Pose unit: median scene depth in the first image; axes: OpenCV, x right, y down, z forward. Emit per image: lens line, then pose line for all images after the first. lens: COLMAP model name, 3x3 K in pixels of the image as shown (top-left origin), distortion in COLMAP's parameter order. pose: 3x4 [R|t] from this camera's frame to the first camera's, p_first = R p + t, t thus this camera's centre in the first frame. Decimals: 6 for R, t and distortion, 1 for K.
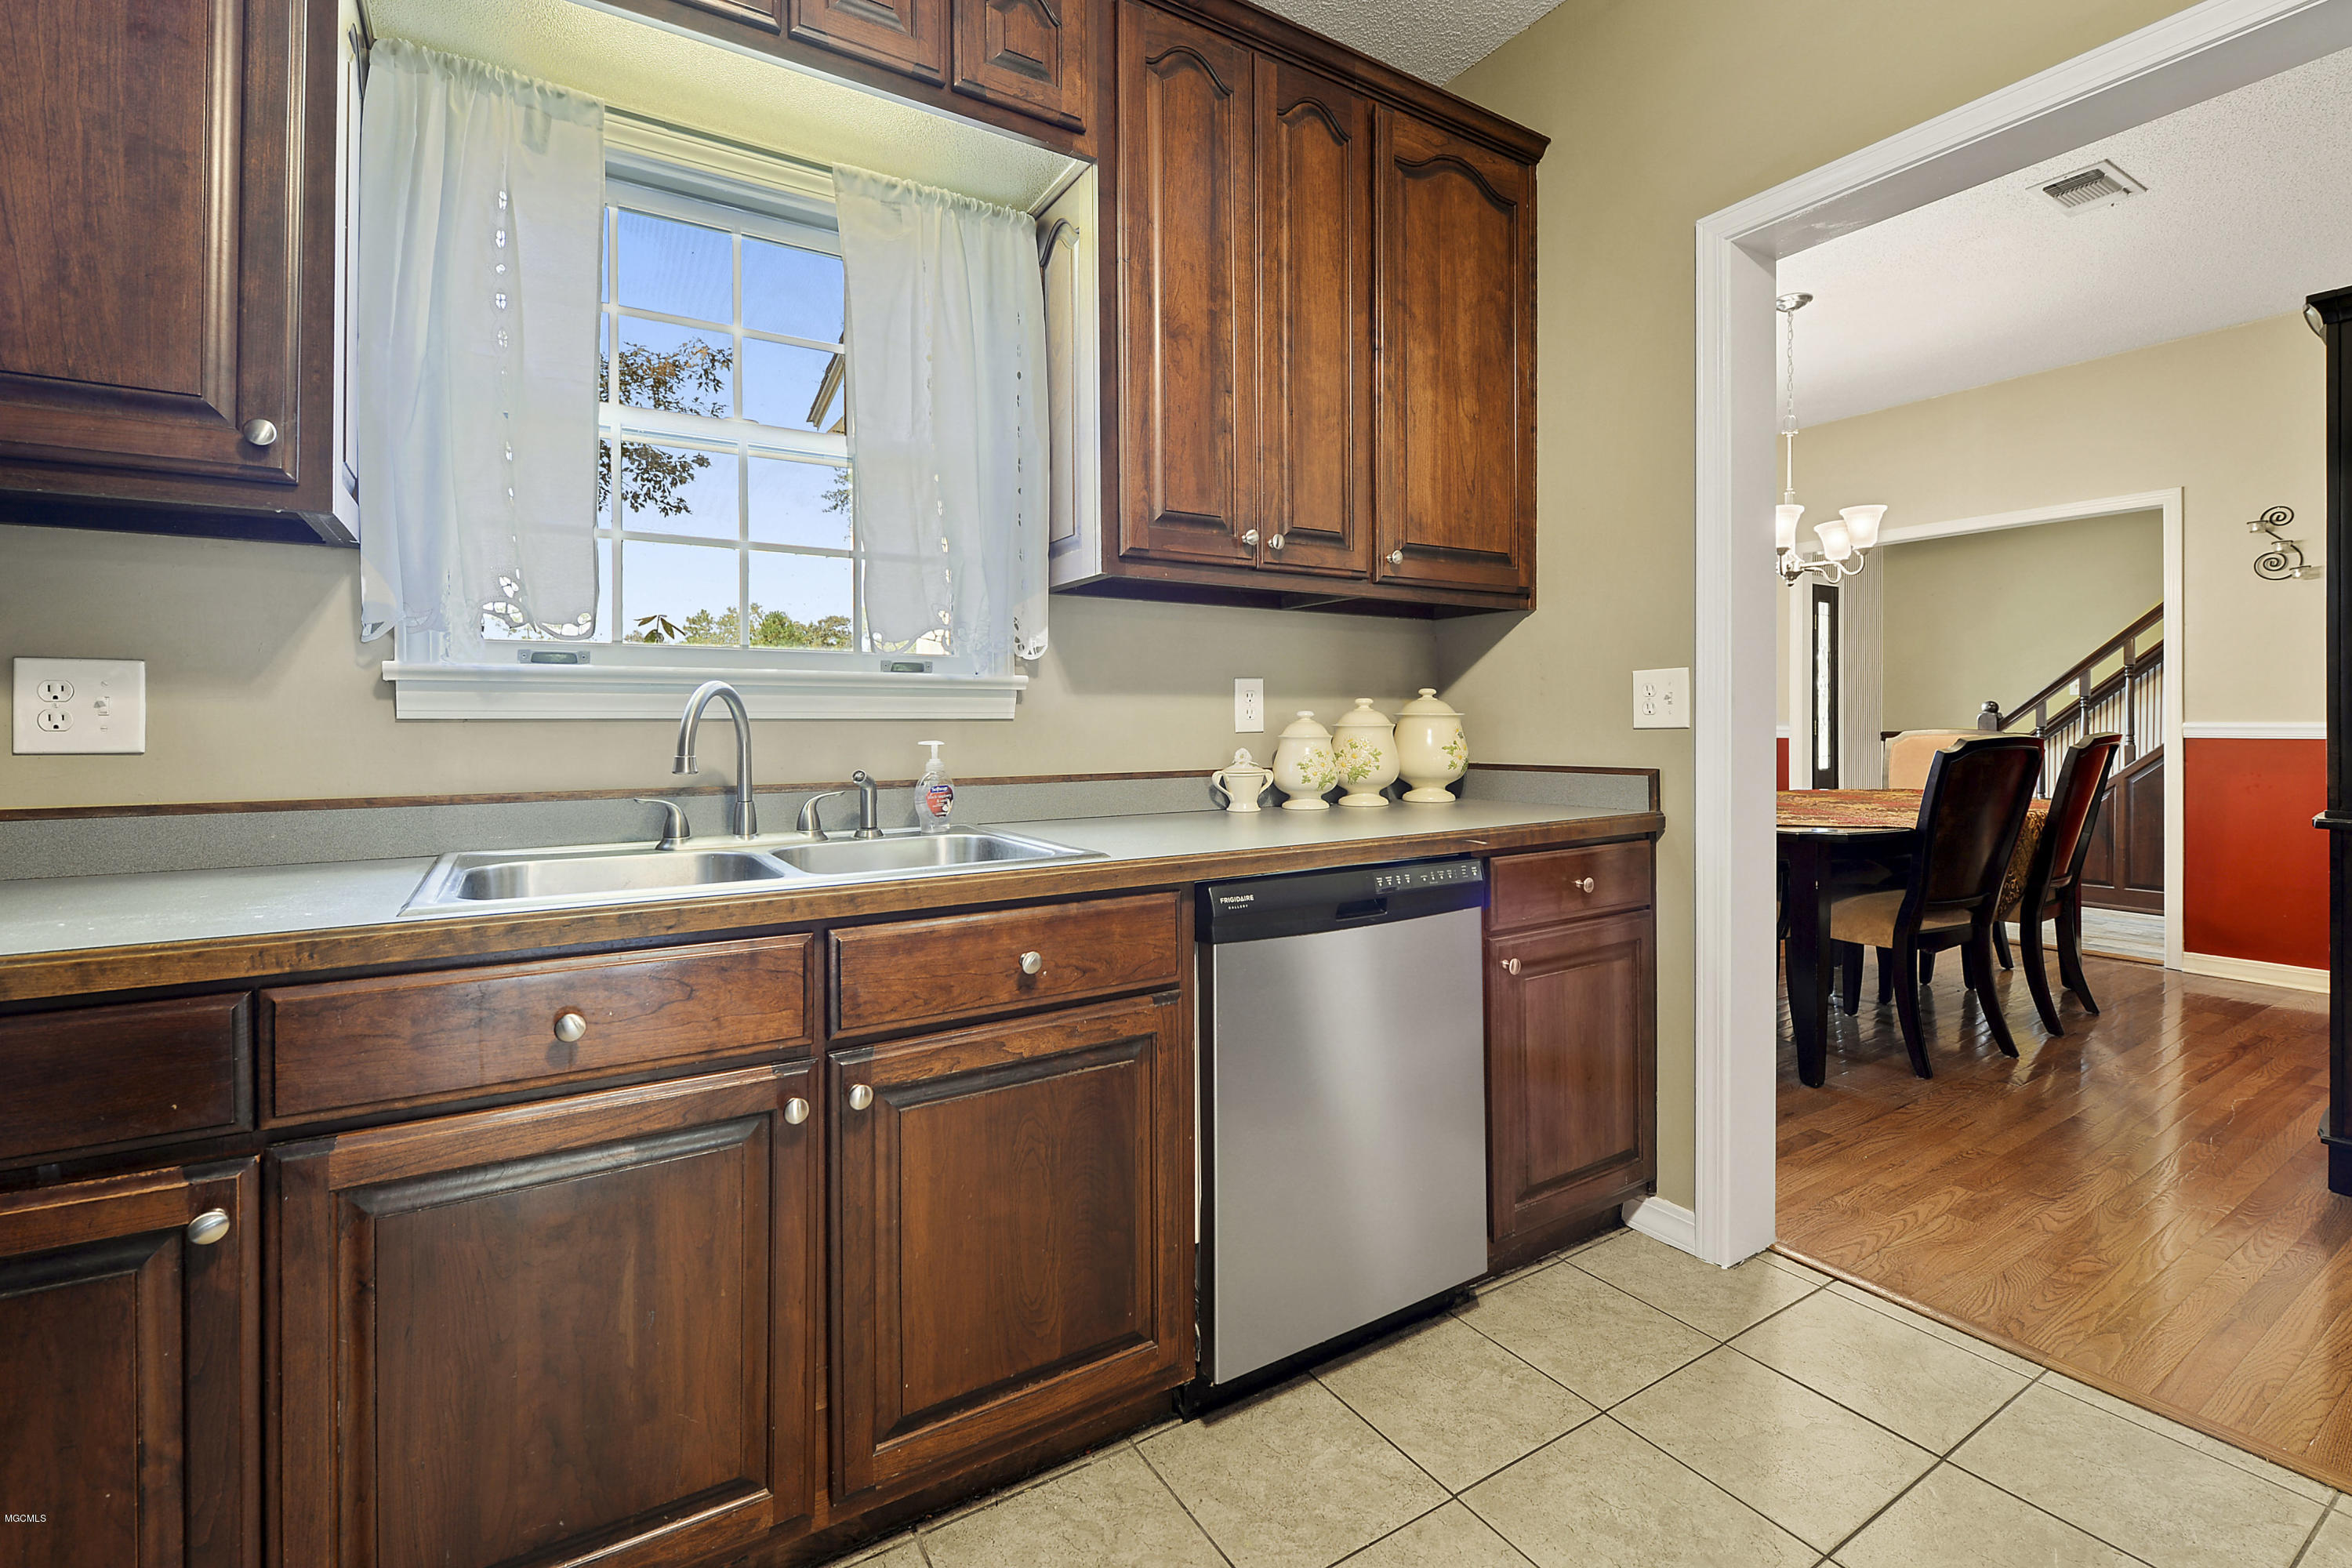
lens RADIAL K [[1012.8, 0, 1180.7], [0, 1012.8, 725.3], [0, 0, 1]] dist [0.001417, -0.000469]
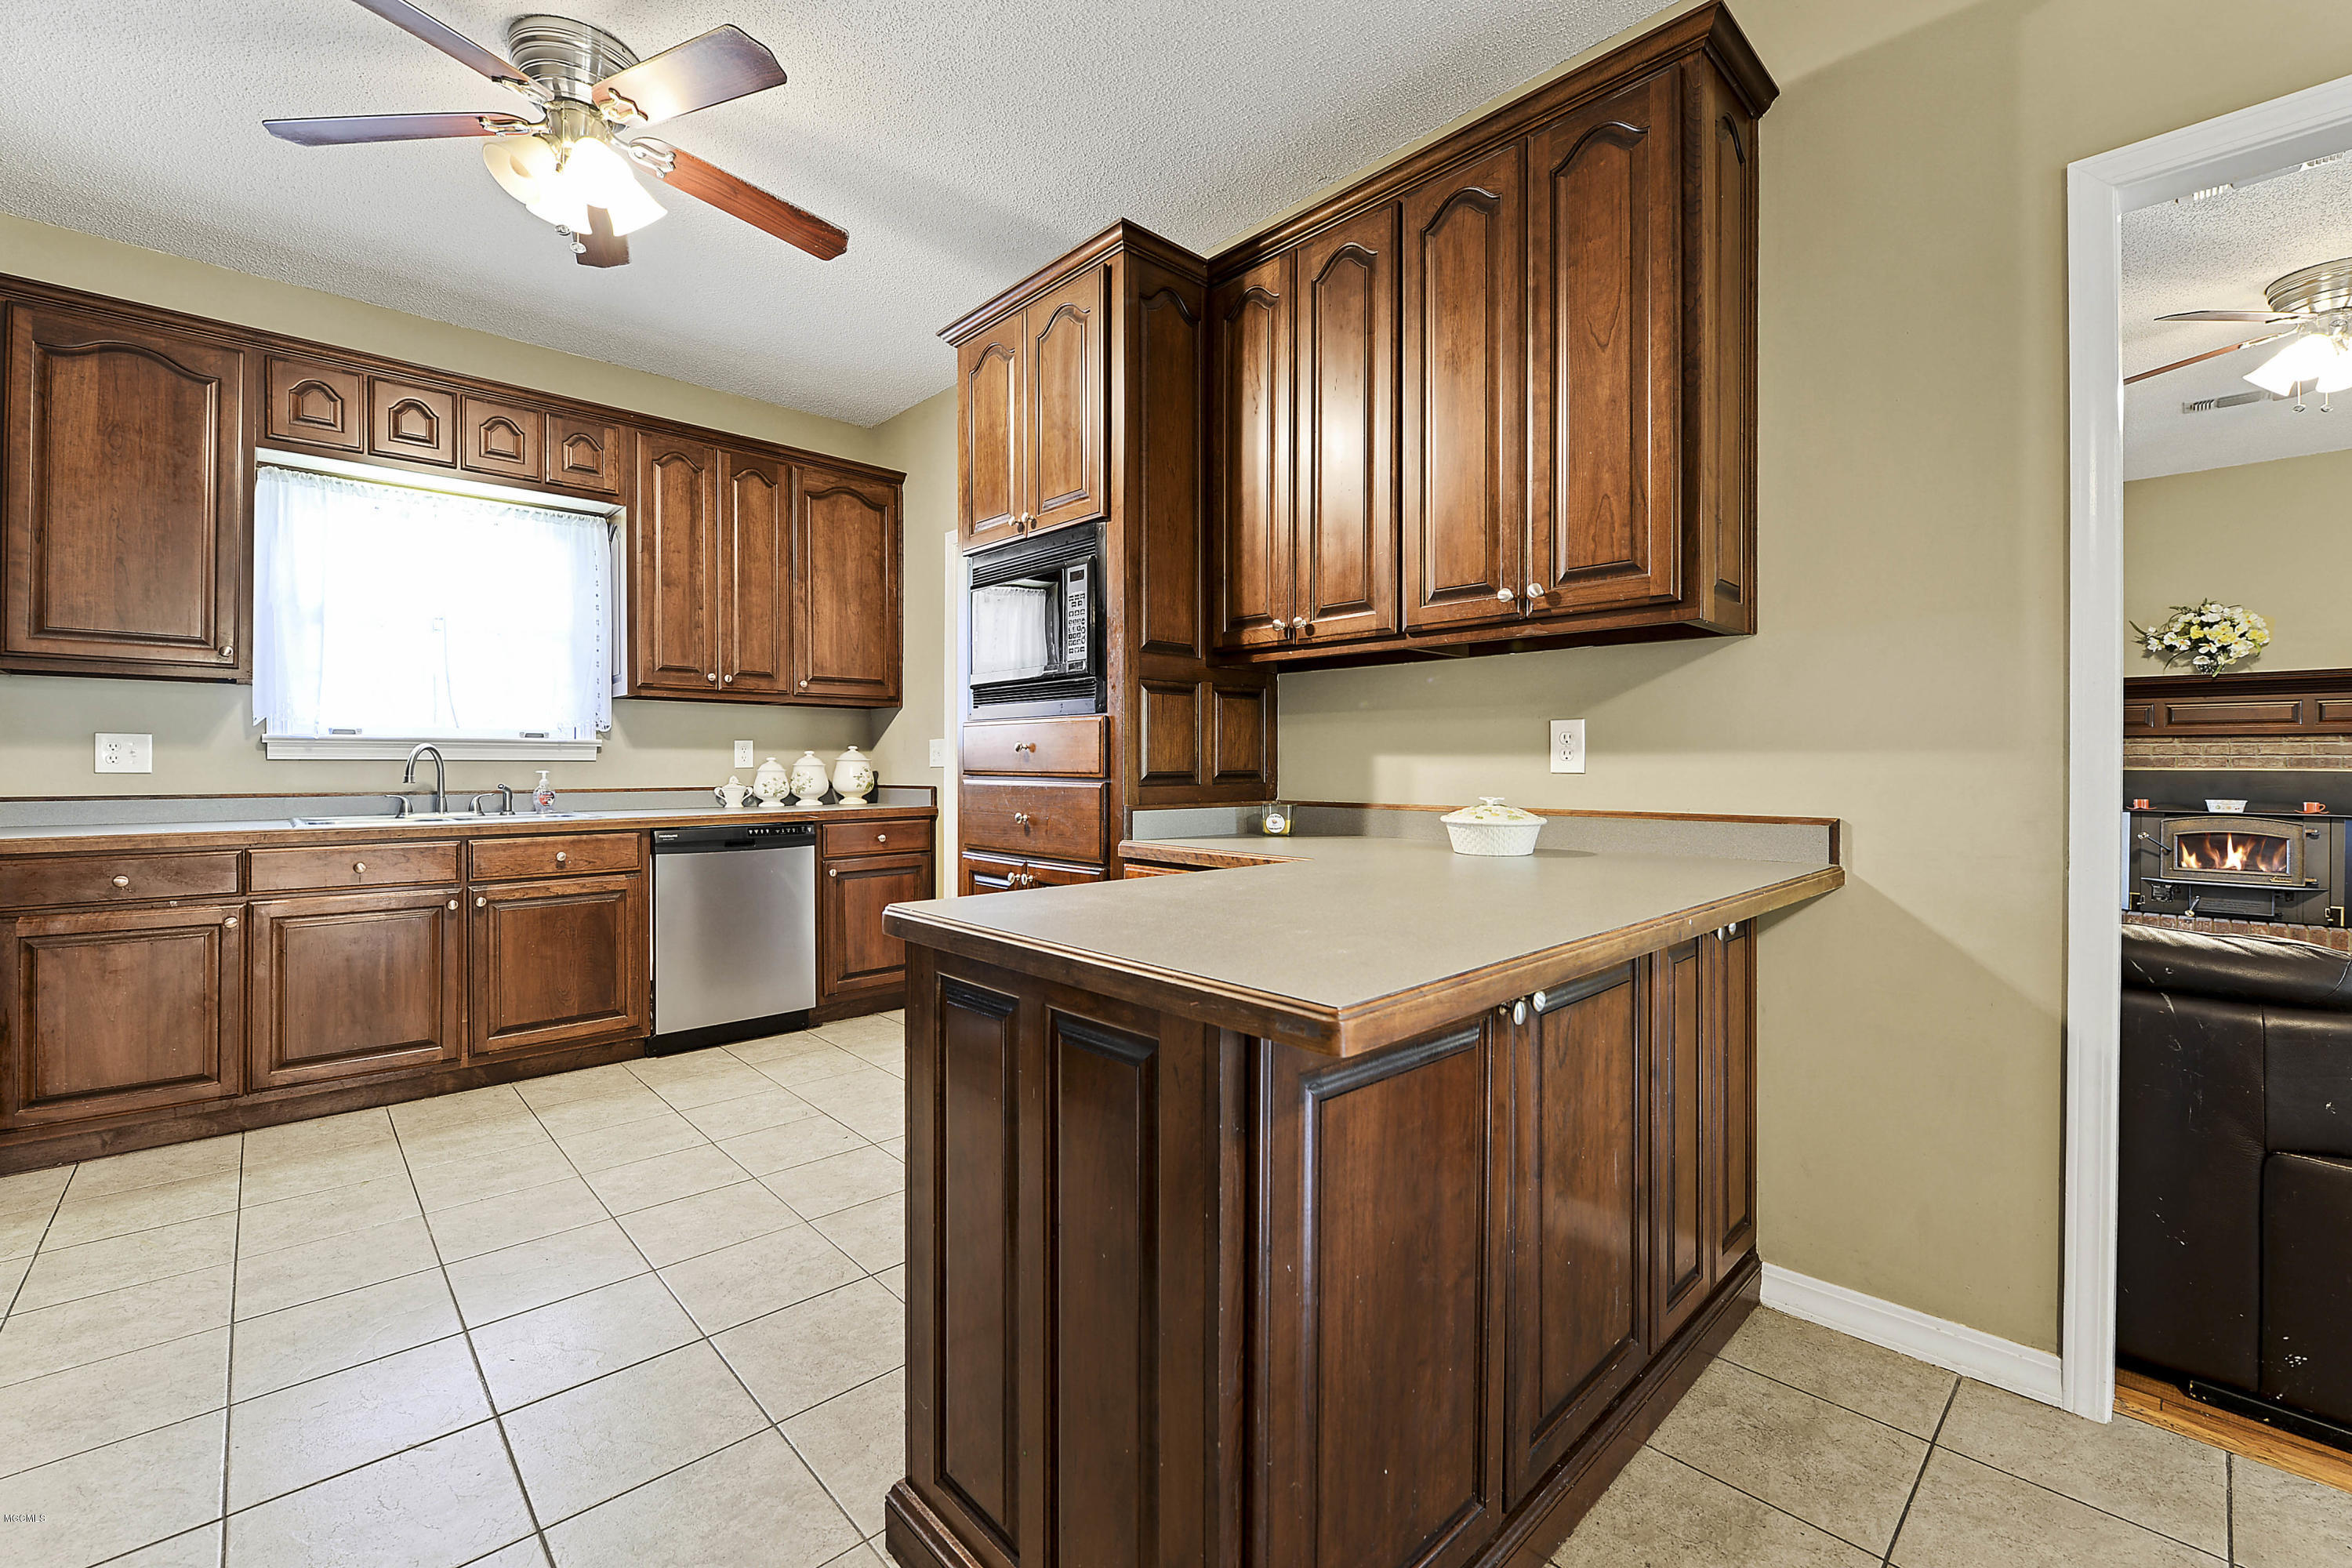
lens RADIAL K [[974.3, 0, 1191.9], [0, 974.3, 766.3], [0, 0, 1]] dist [-0.001129, -0.002867]
pose [[0.979386, 0.004798, 0.201940, 0.888546], [-0.004799, 0.999988, -0.000482, 0.000383], [-0.201940, -0.000497, 0.979398, -1.680520]]
